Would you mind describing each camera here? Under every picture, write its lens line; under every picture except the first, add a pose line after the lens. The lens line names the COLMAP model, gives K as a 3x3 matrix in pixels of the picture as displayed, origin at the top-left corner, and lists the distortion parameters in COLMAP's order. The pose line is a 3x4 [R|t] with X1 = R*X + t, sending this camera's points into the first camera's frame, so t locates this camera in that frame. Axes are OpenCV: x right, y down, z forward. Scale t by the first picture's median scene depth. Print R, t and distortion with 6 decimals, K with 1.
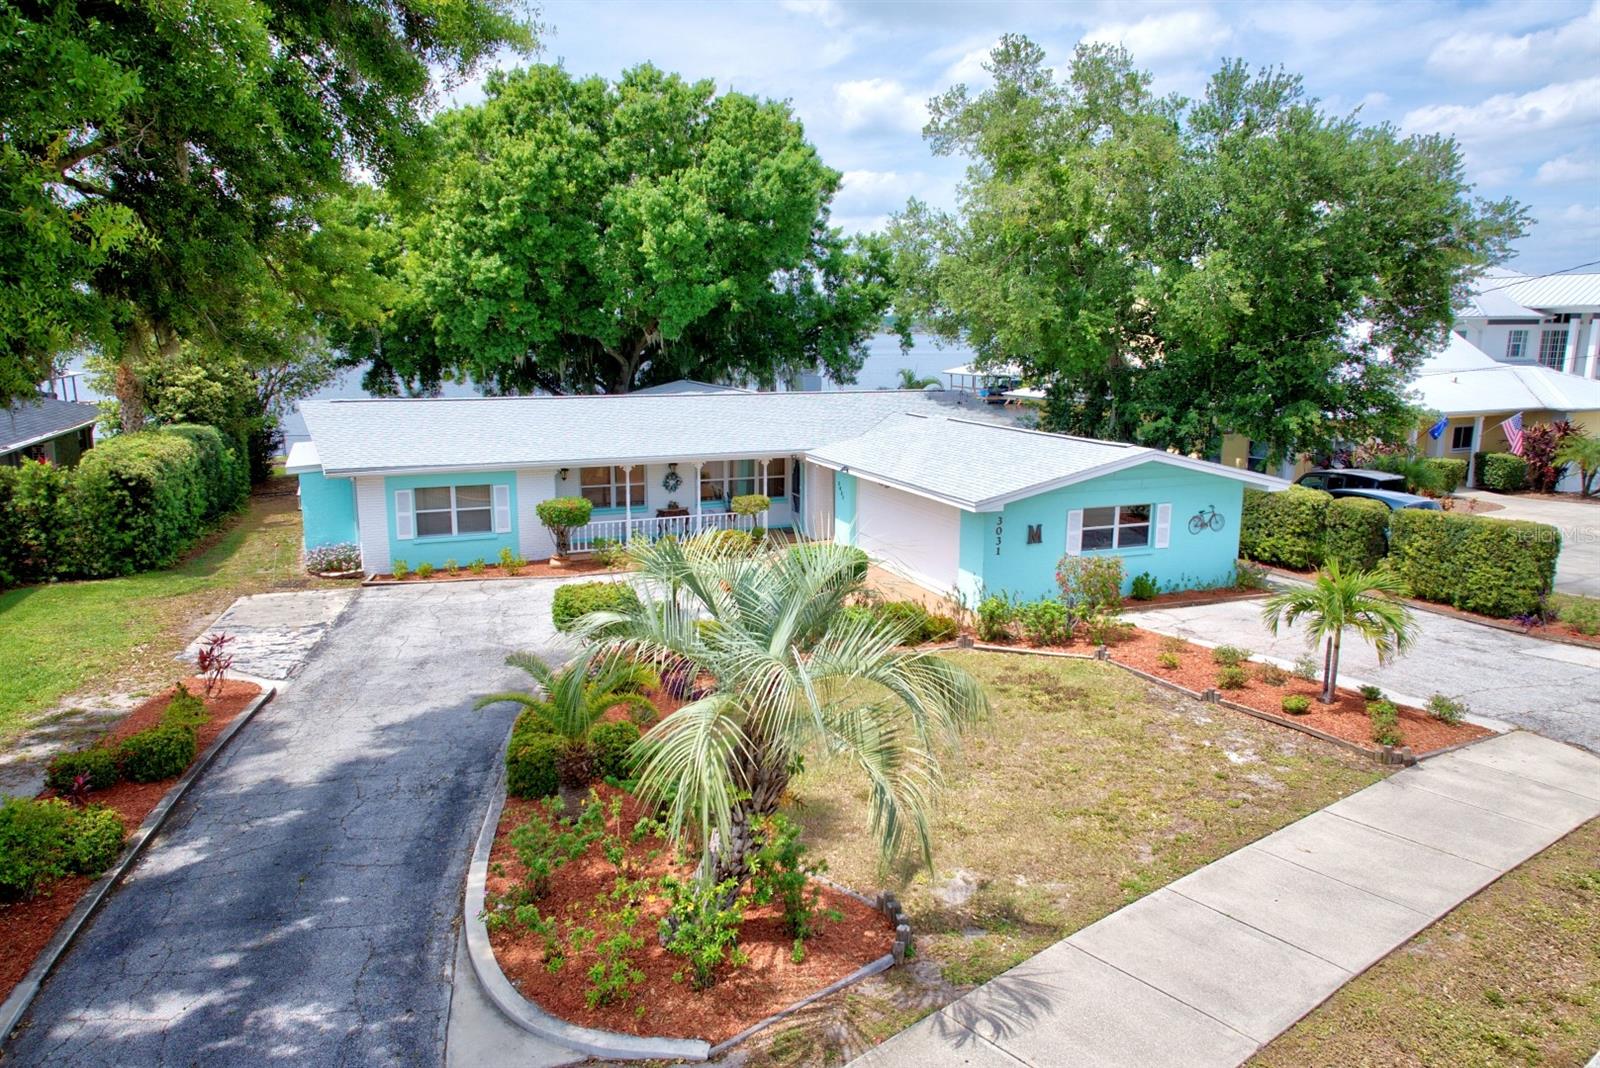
lens RADIAL K [[1070.4, 0, 800.0], [0, 1070.4, 534.0], [0, 0, 1]] dist [0.070303, -0.037267]
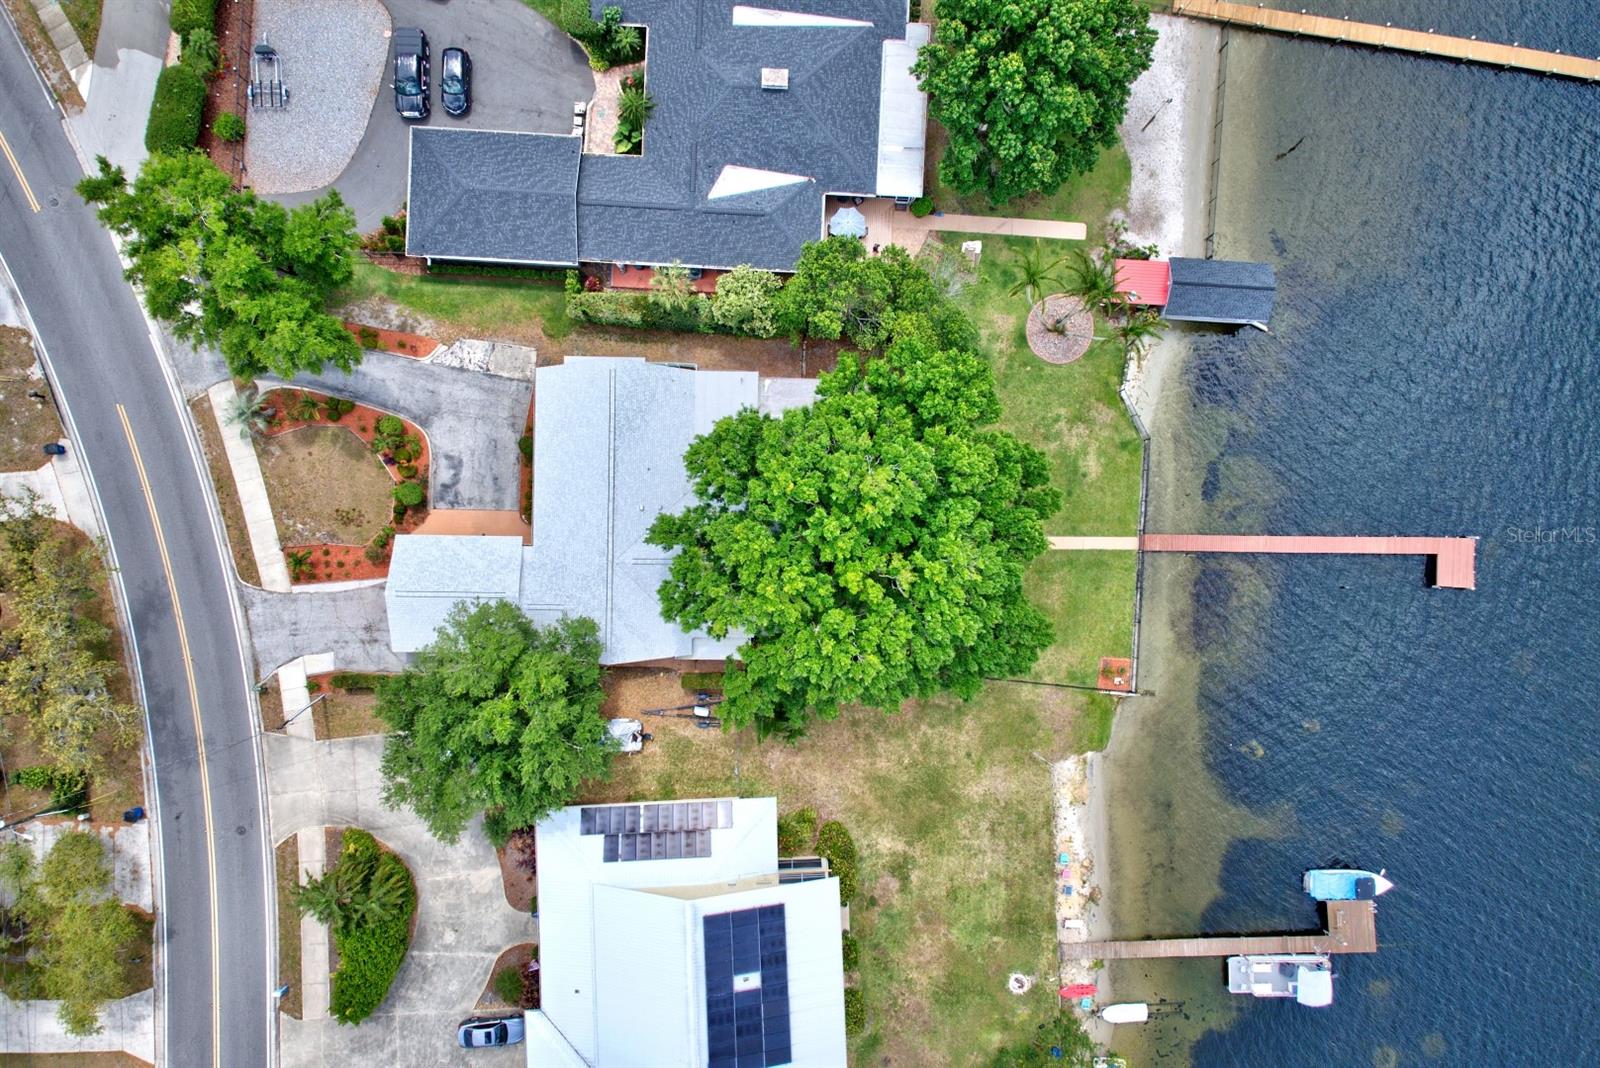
lens RADIAL K [[1070.4, 0, 800.0], [0, 1070.4, 534.0], [0, 0, 1]] dist [0.070303, -0.037267]
pose [[-0.396807, 0.917769, -0.015644, -0.279707], [-0.181169, -0.061600, 0.981521, -3.361473], [0.899846, 0.392309, 0.190714, 1.358652]]
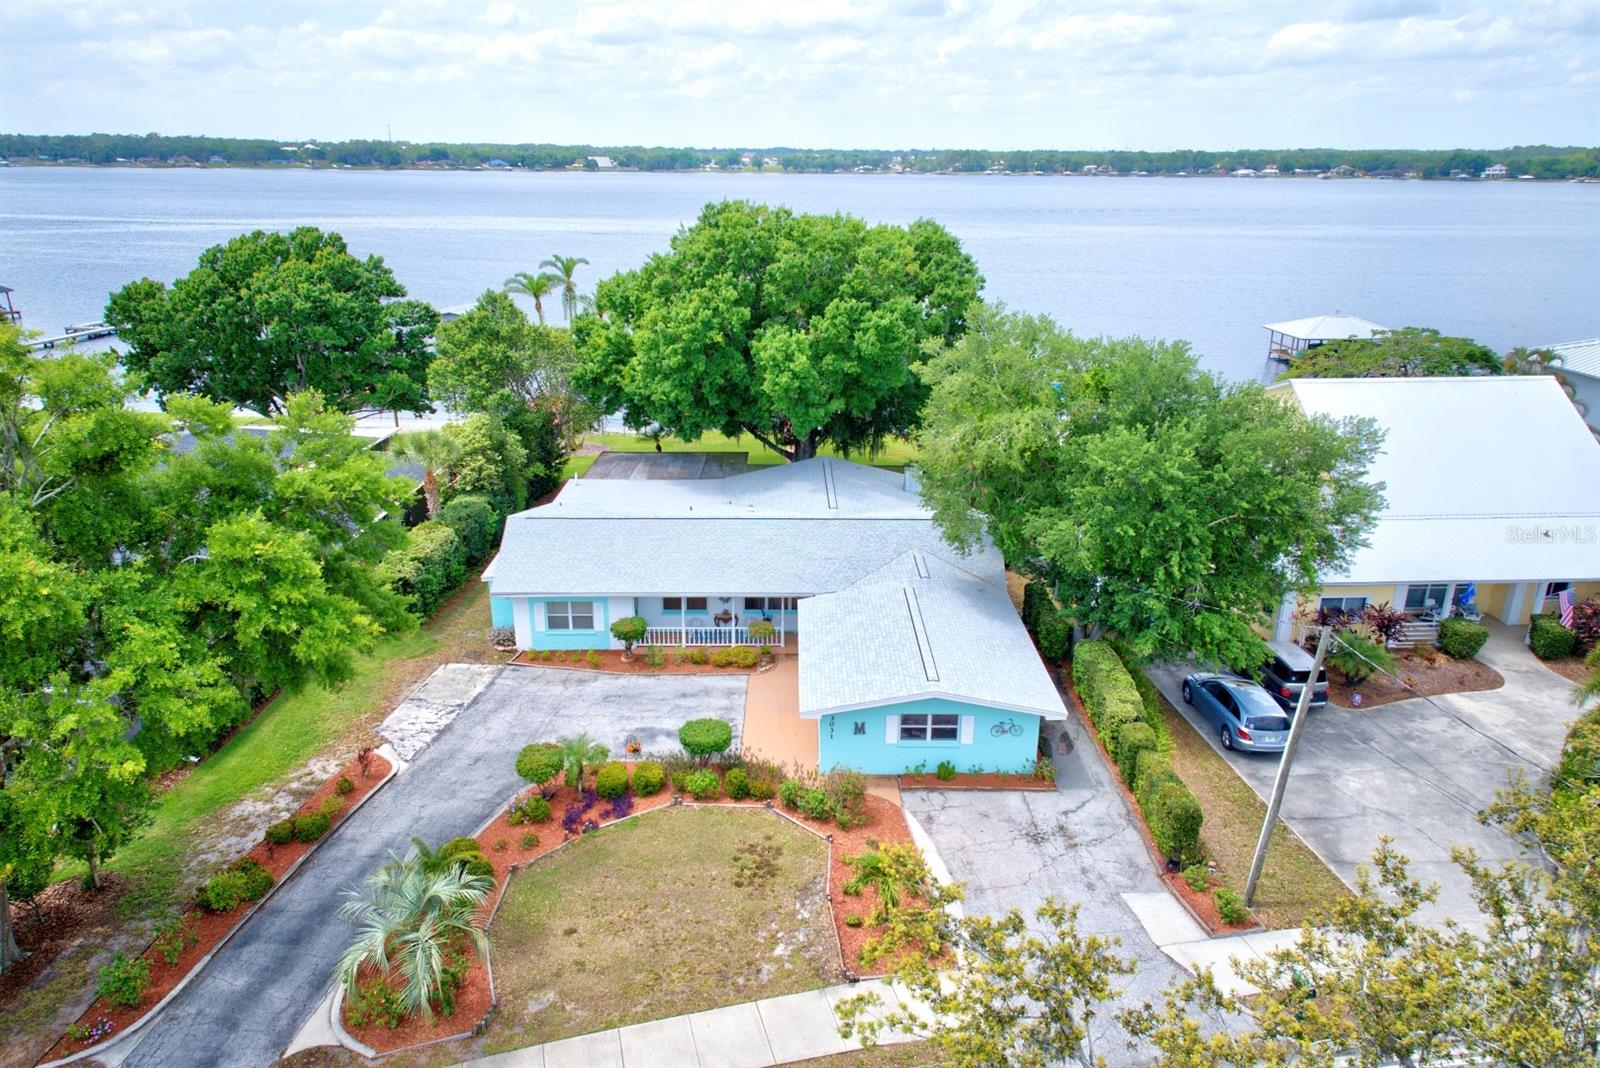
lens RADIAL K [[1070.4, 0, 800.0], [0, 1070.4, 534.0], [0, 0, 1]] dist [0.070303, -0.037267]
pose [[0.926826, 0.125273, -0.353977, 0.604657], [-0.073516, 0.985001, 0.156104, -0.466966], [0.368223, -0.118658, 0.922134, -0.348018]]
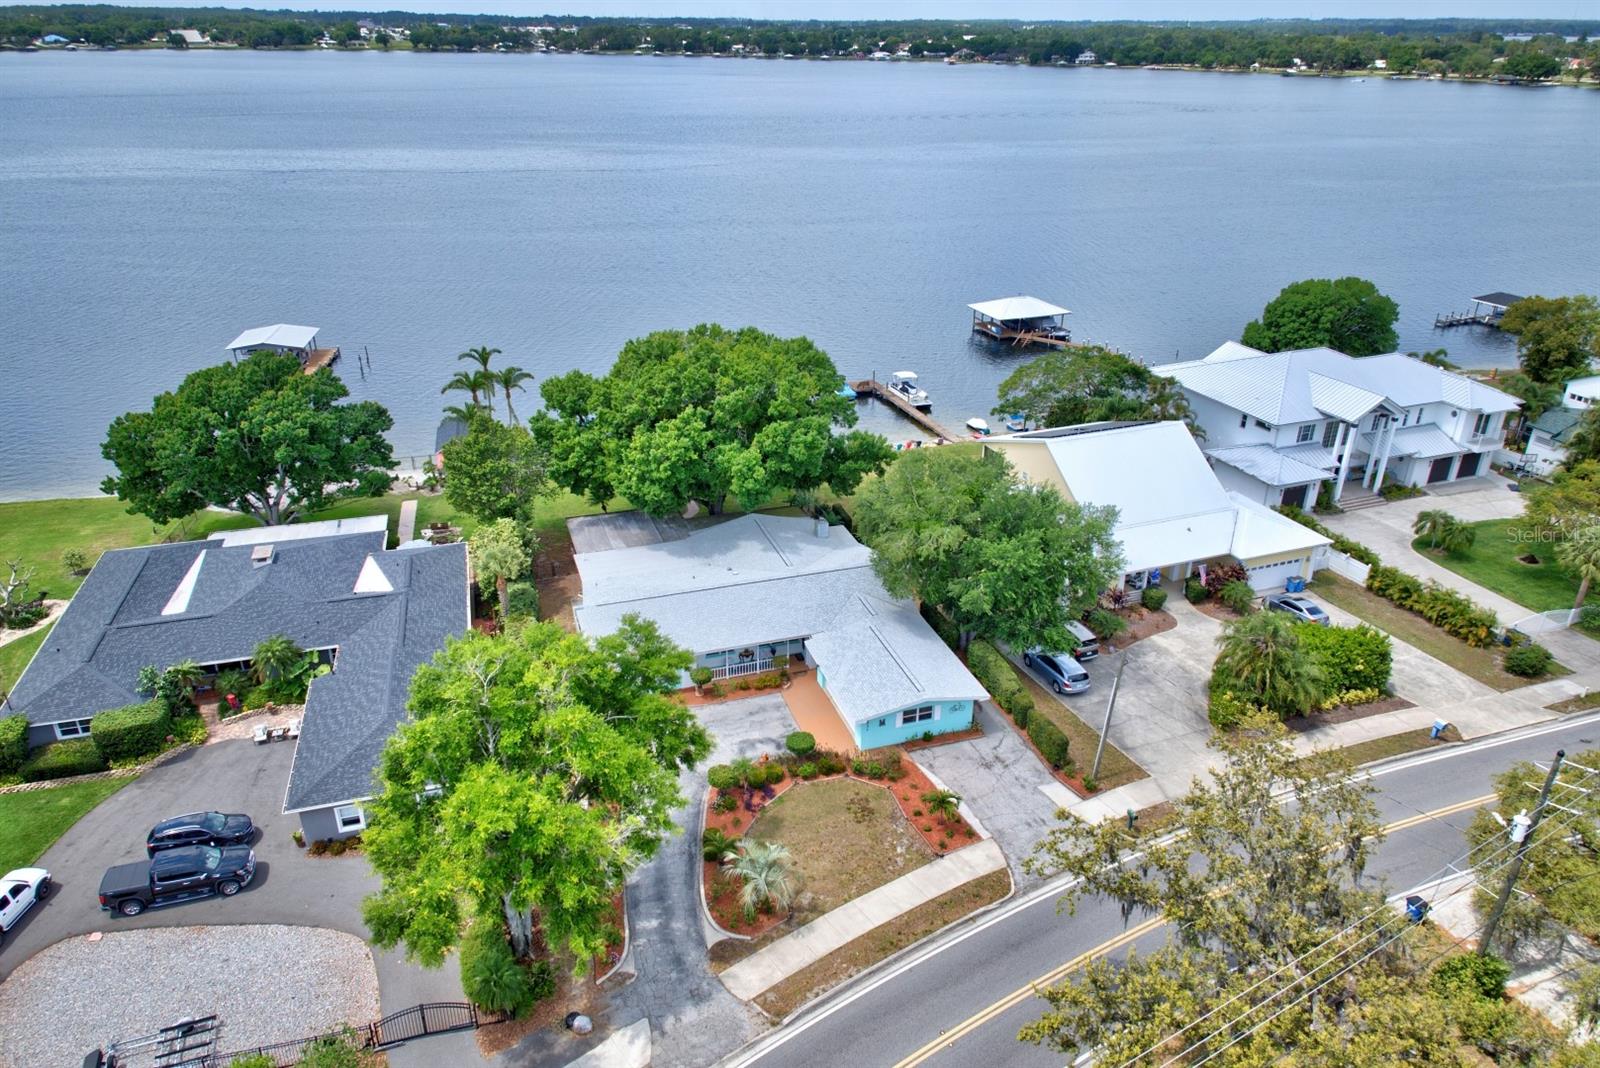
lens RADIAL K [[1070.4, 0, 800.0], [0, 1070.4, 534.0], [0, 0, 1]] dist [0.070303, -0.037267]
pose [[0.997209, 0.033062, -0.066944, 0.170091], [-0.015429, 0.968511, 0.248491, -1.051115], [0.073051, -0.246764, 0.966318, -1.383996]]
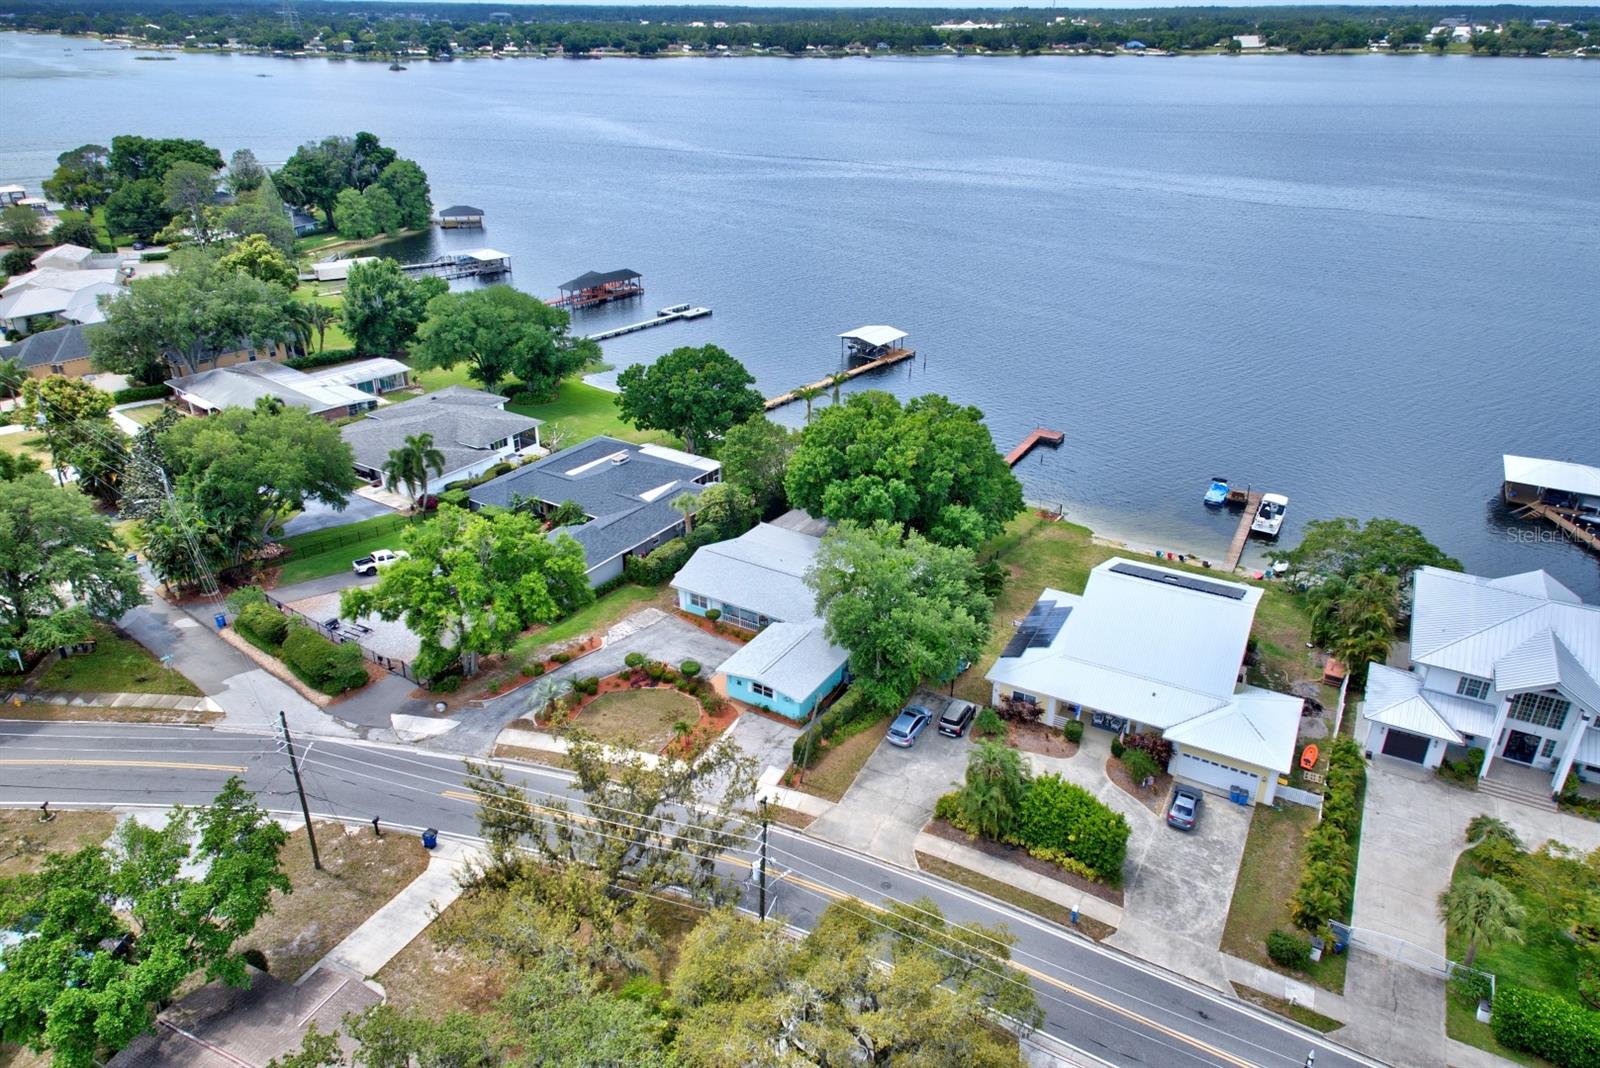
lens RADIAL K [[1070.4, 0, 800.0], [0, 1070.4, 534.0], [0, 0, 1]] dist [0.070303, -0.037267]
pose [[0.590939, 0.353003, -0.725382, 2.777439], [-0.157644, 0.932375, 0.325309, -1.675994], [0.791163, -0.077886, 0.606626, -1.037539]]
